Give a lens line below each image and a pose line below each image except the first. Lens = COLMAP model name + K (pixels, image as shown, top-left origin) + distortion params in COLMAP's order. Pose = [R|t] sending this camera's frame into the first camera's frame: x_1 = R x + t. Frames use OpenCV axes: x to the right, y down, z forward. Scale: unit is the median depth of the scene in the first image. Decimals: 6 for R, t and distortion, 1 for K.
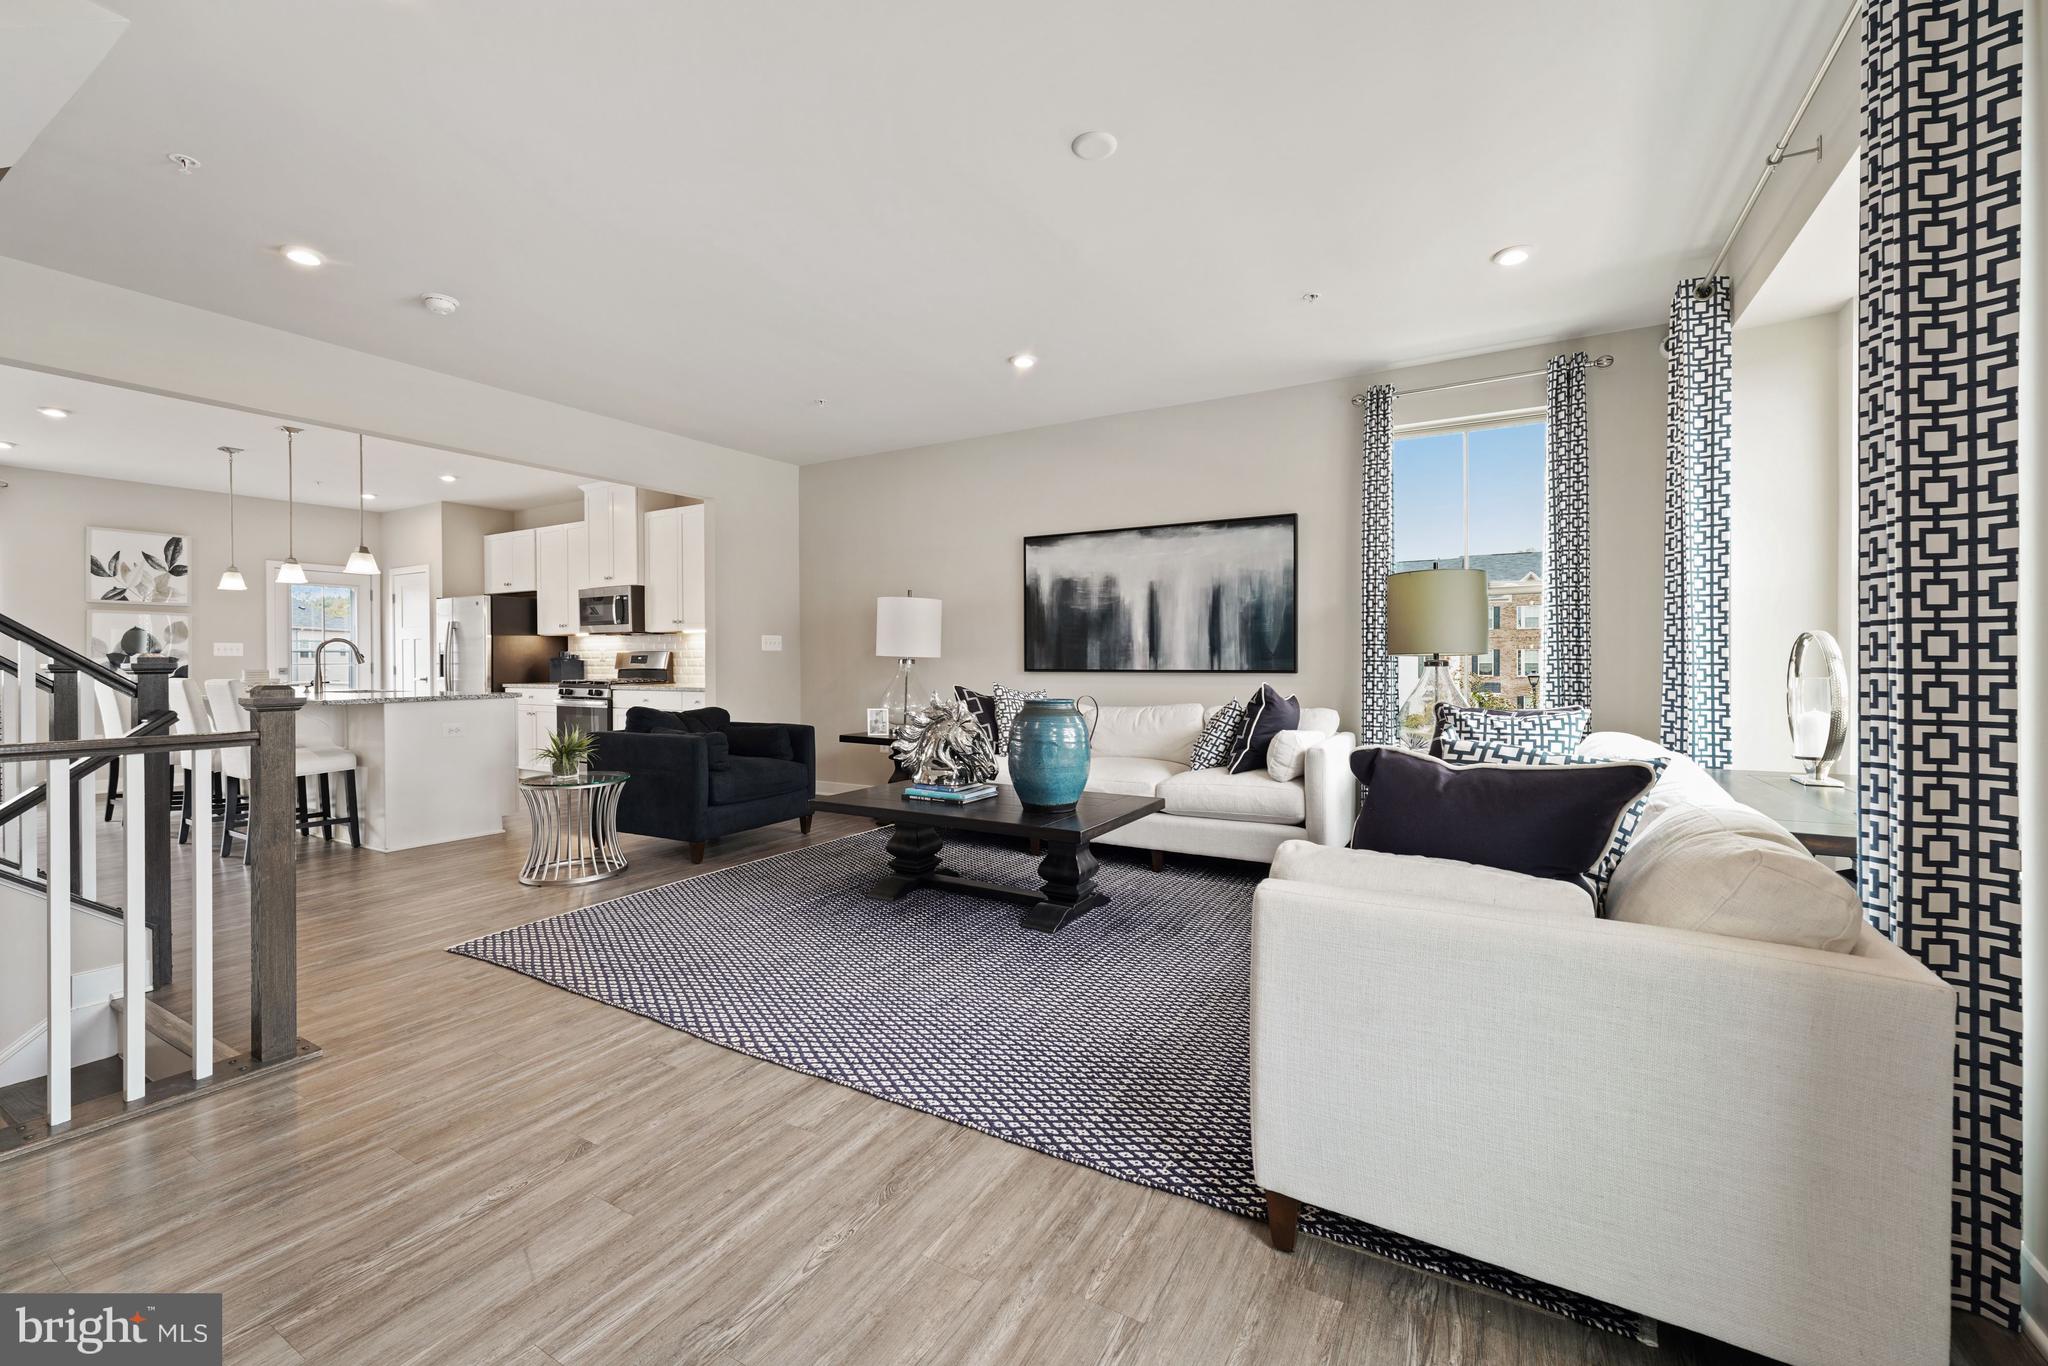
lens RADIAL K [[823.9, 0, 1015.1], [0, 823.9, 665.3], [0, 0, 1]] dist [0.001573, 0.001031]
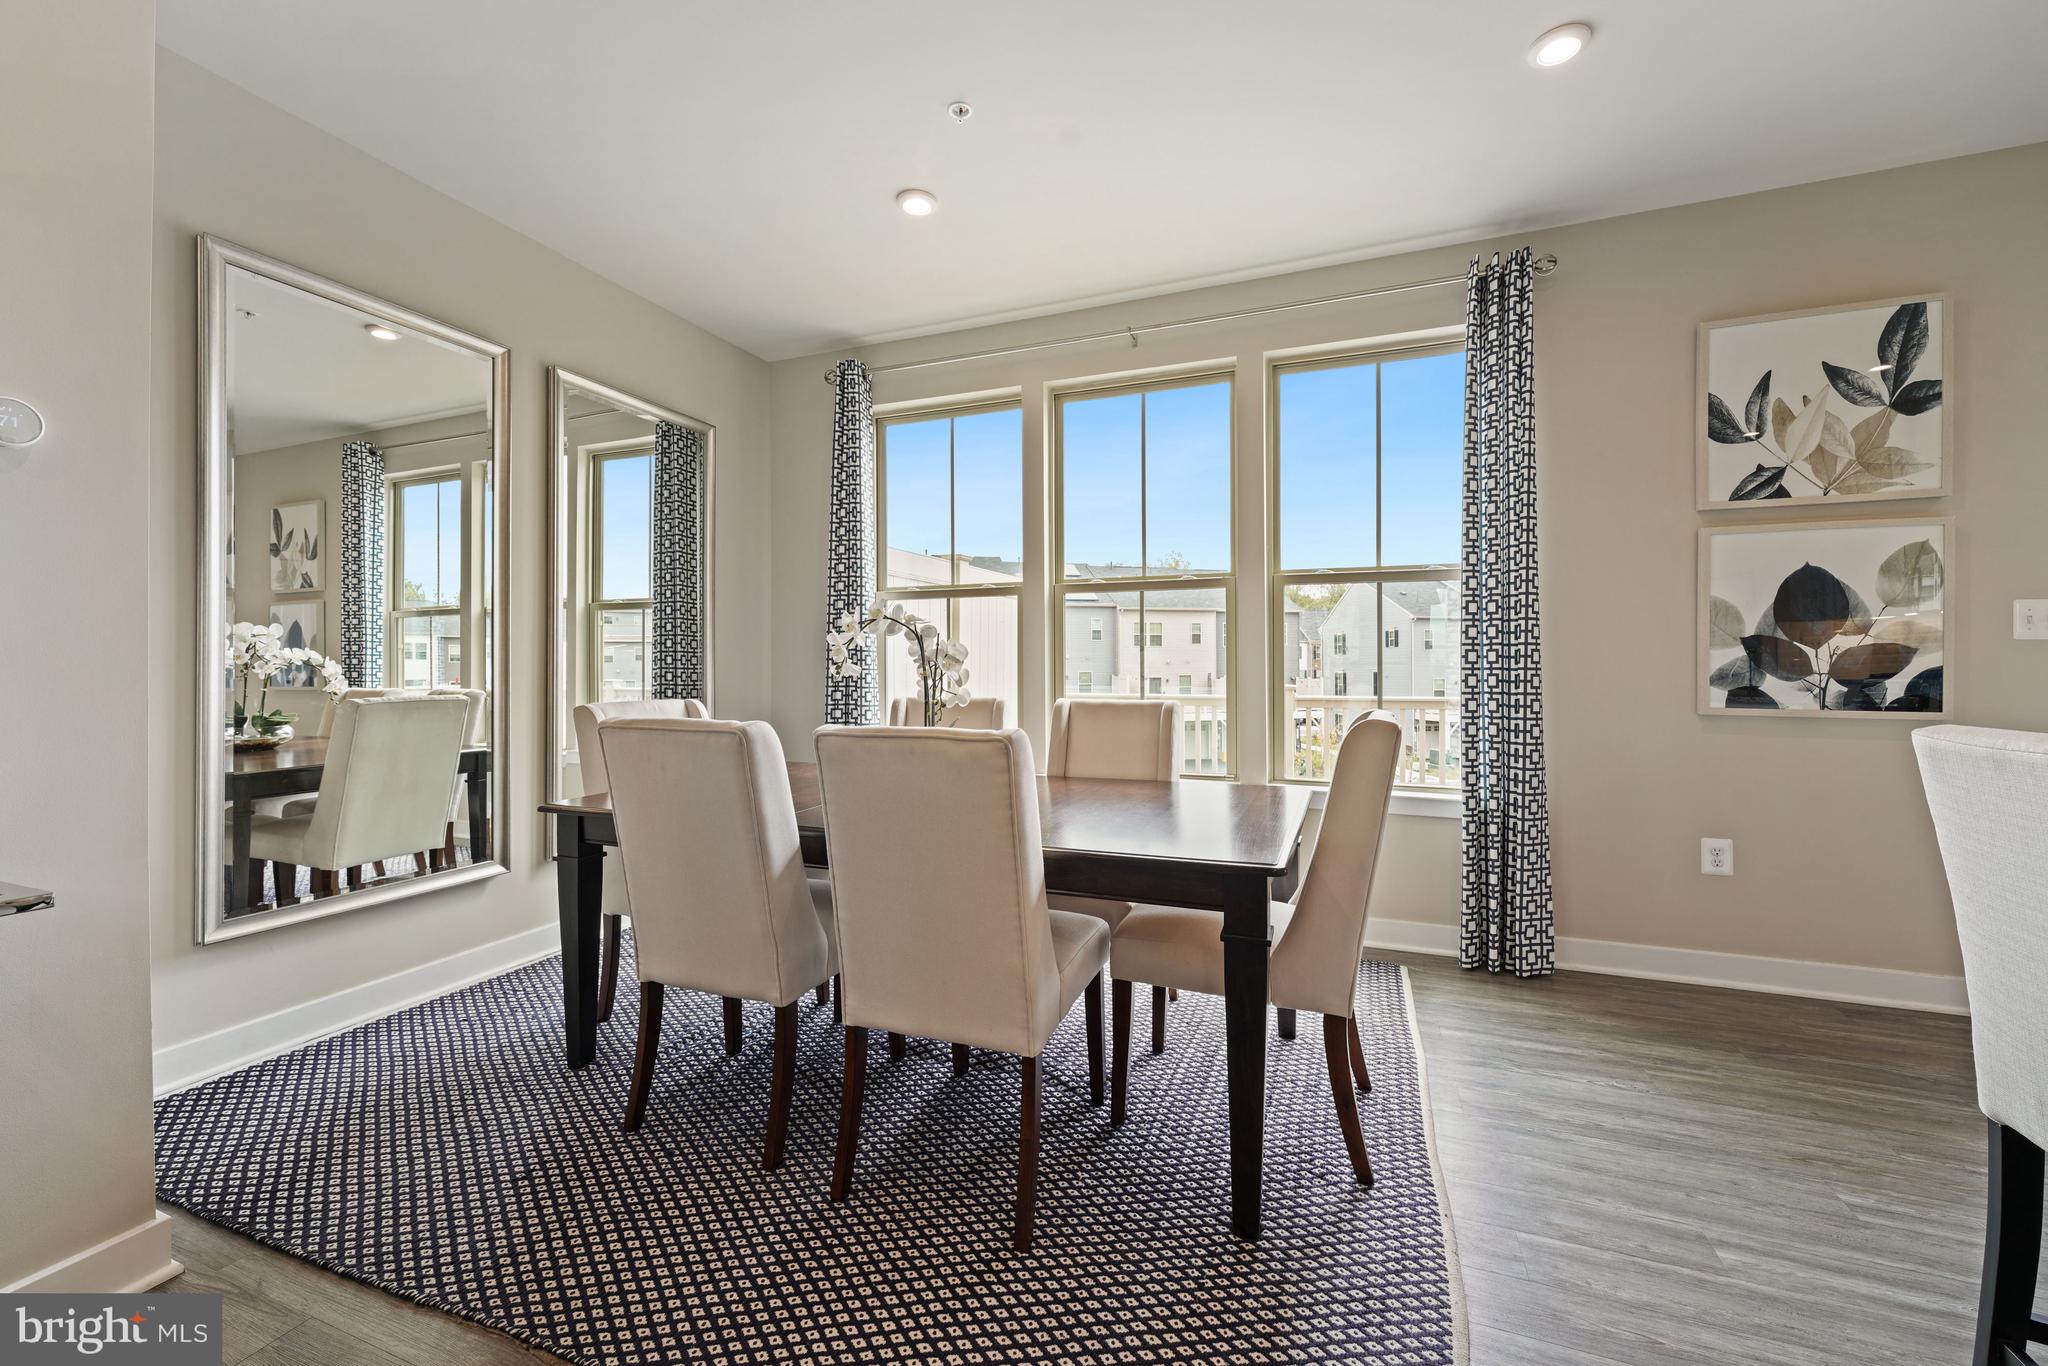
lens RADIAL K [[823.9, 0, 1023.7], [0, 823.9, 661.0], [0, 0, 1]] dist [0.001573, 0.001031]
pose [[0.163869, -0.002121, -0.986480, -1.052170], [-0.003896, 0.999988, -0.002797, -0.000013], [0.986474, 0.004302, 0.163859, 0.820120]]
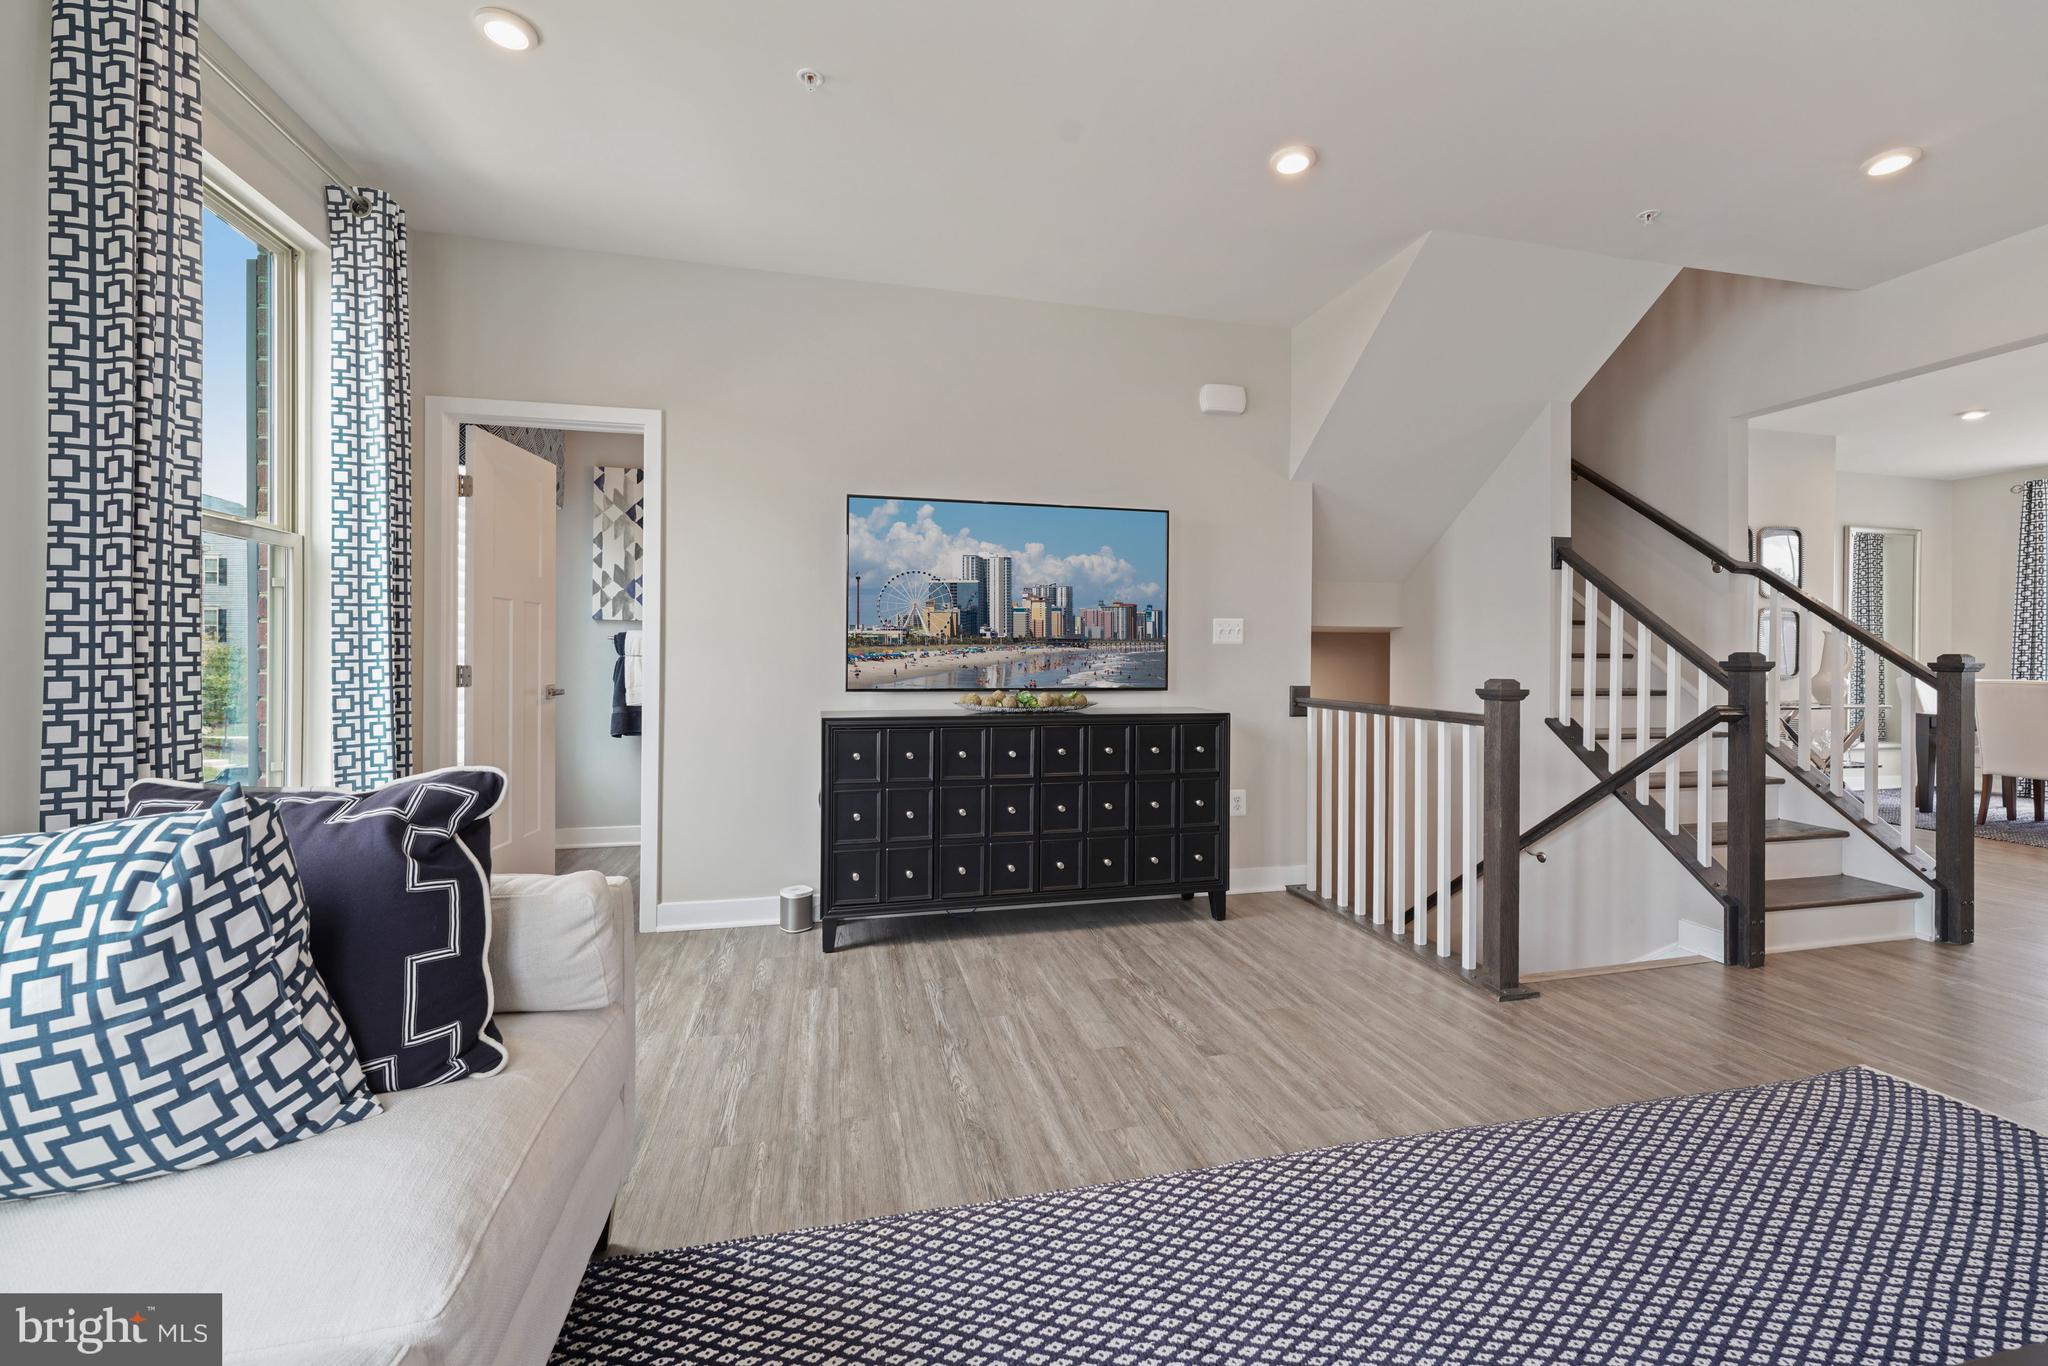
lens RADIAL K [[823.9, 0, 1043.4], [0, 823.9, 676.0], [0, 0, 1]] dist [0.001573, 0.001031]
pose [[-0.703586, 0.016931, -0.710408, 0.186031], [-0.006824, 0.999509, 0.030579, -0.006099], [0.710577, 0.026363, -0.703125, 0.595826]]
